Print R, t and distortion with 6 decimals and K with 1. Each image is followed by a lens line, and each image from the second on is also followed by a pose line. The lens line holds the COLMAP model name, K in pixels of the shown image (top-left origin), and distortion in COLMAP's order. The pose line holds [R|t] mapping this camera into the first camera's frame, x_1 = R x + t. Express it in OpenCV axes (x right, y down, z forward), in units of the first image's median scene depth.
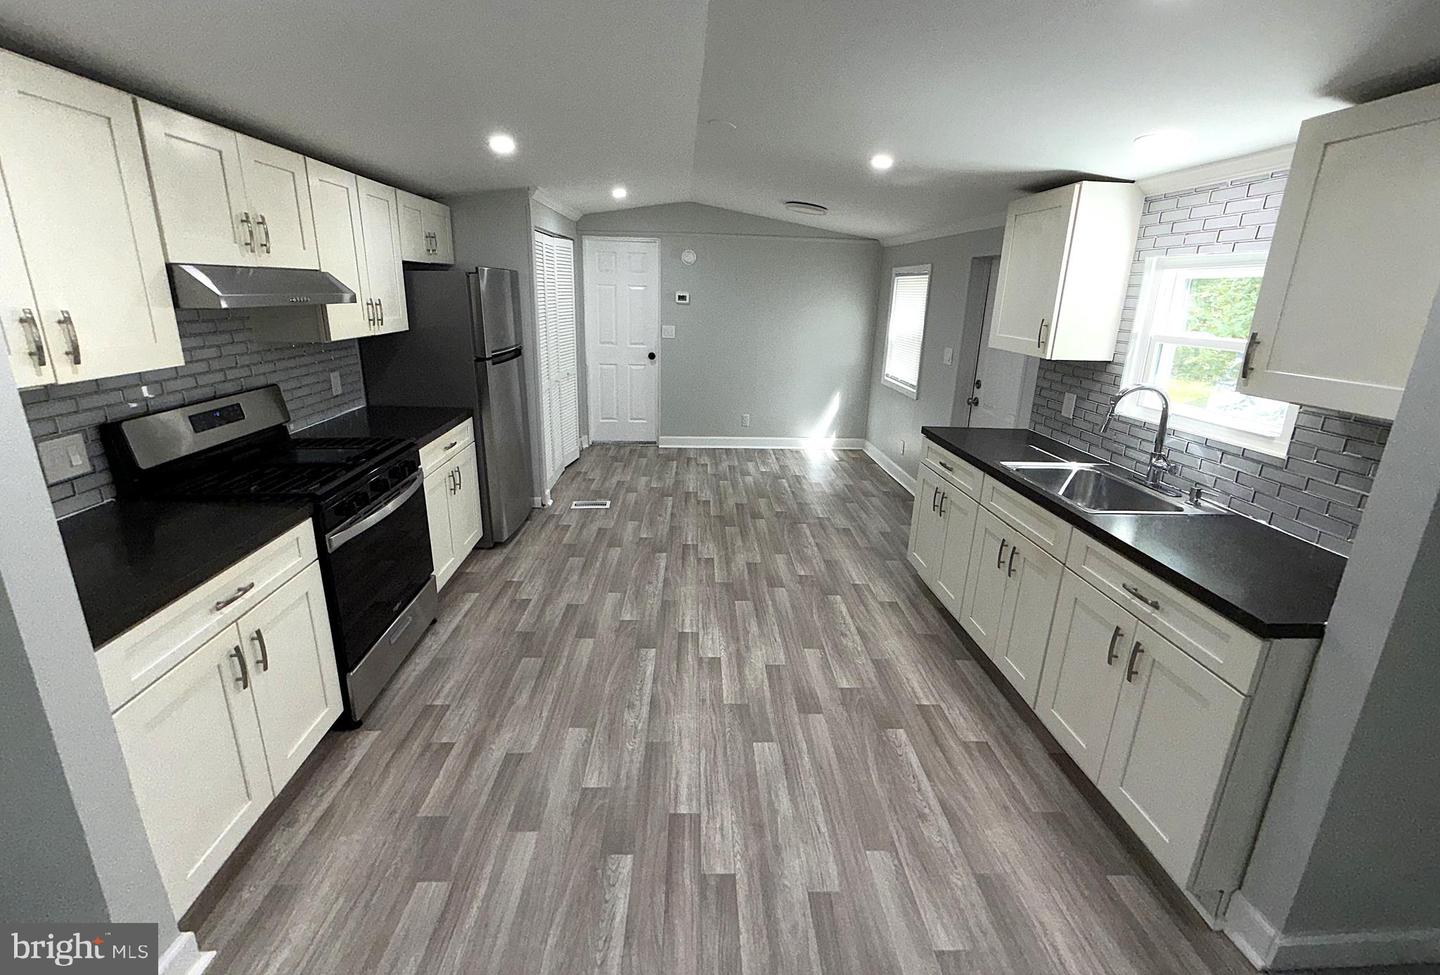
lens RADIAL K [[590.9, 0, 692.7], [0, 590.9, 452.0], [0, 0, 1]] dist [0.001535, 0.000248]
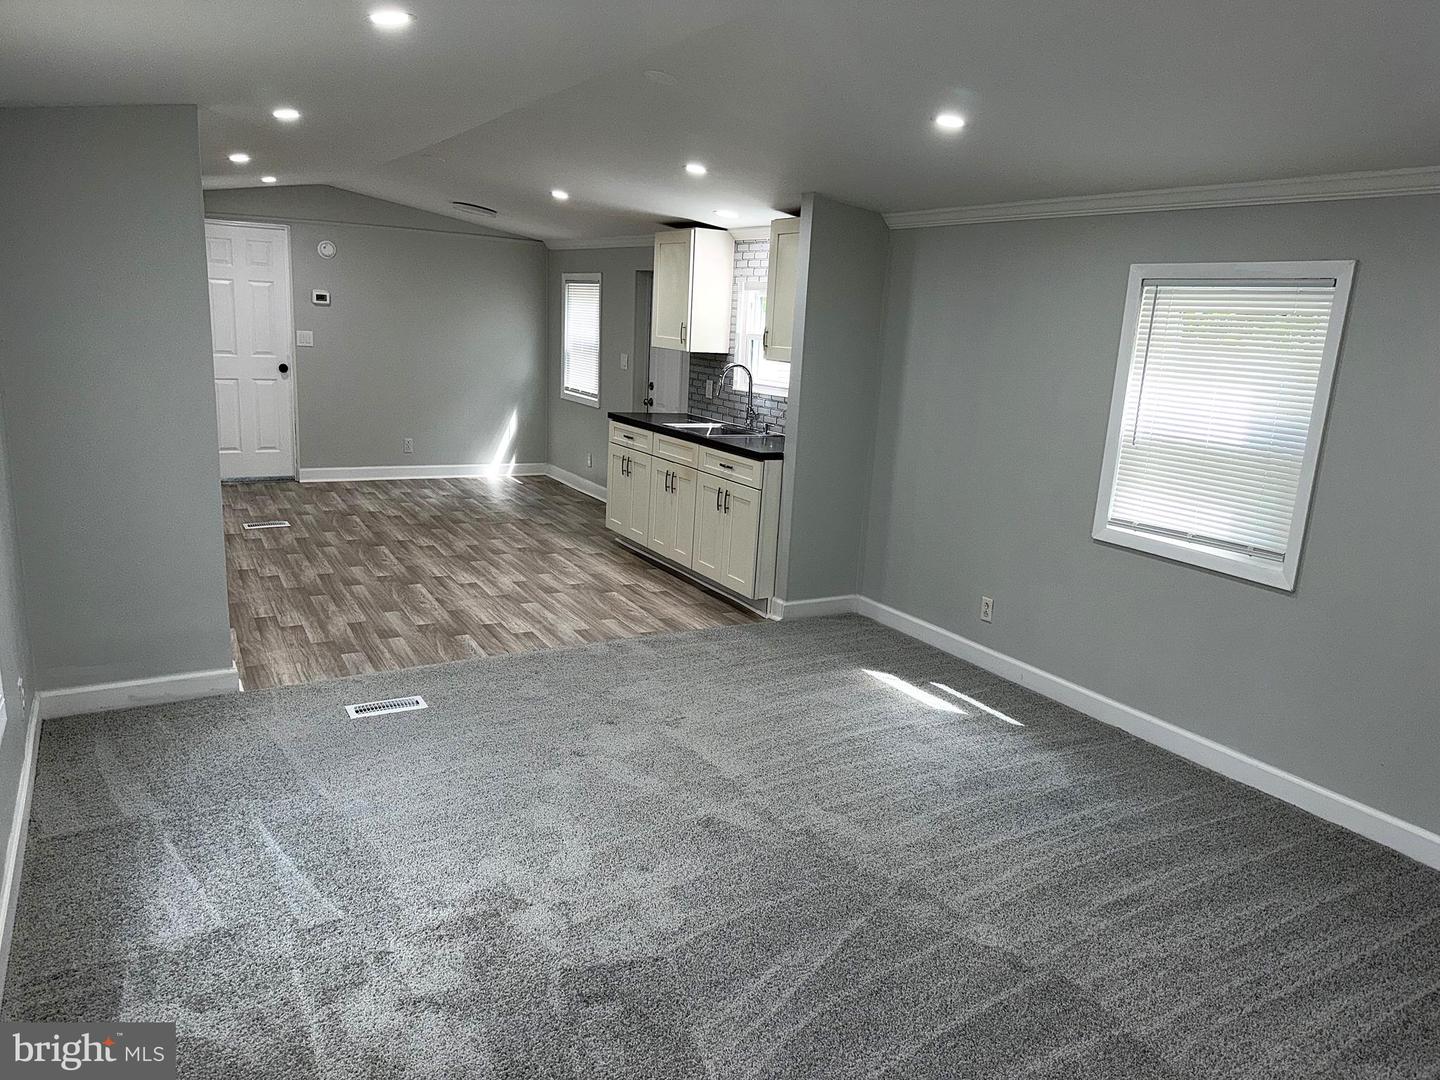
lens RADIAL K [[1029.3, 0, 720.0], [0, 1029.3, 540.0], [0, 0, 1]] dist [0.063402, -0.002232]
pose [[0.883690, -0.077816, 0.461559, -0.487209], [0.093603, 0.995545, -0.011366, 0.319429], [-0.458618, 0.053247, 0.887037, -1.165489]]
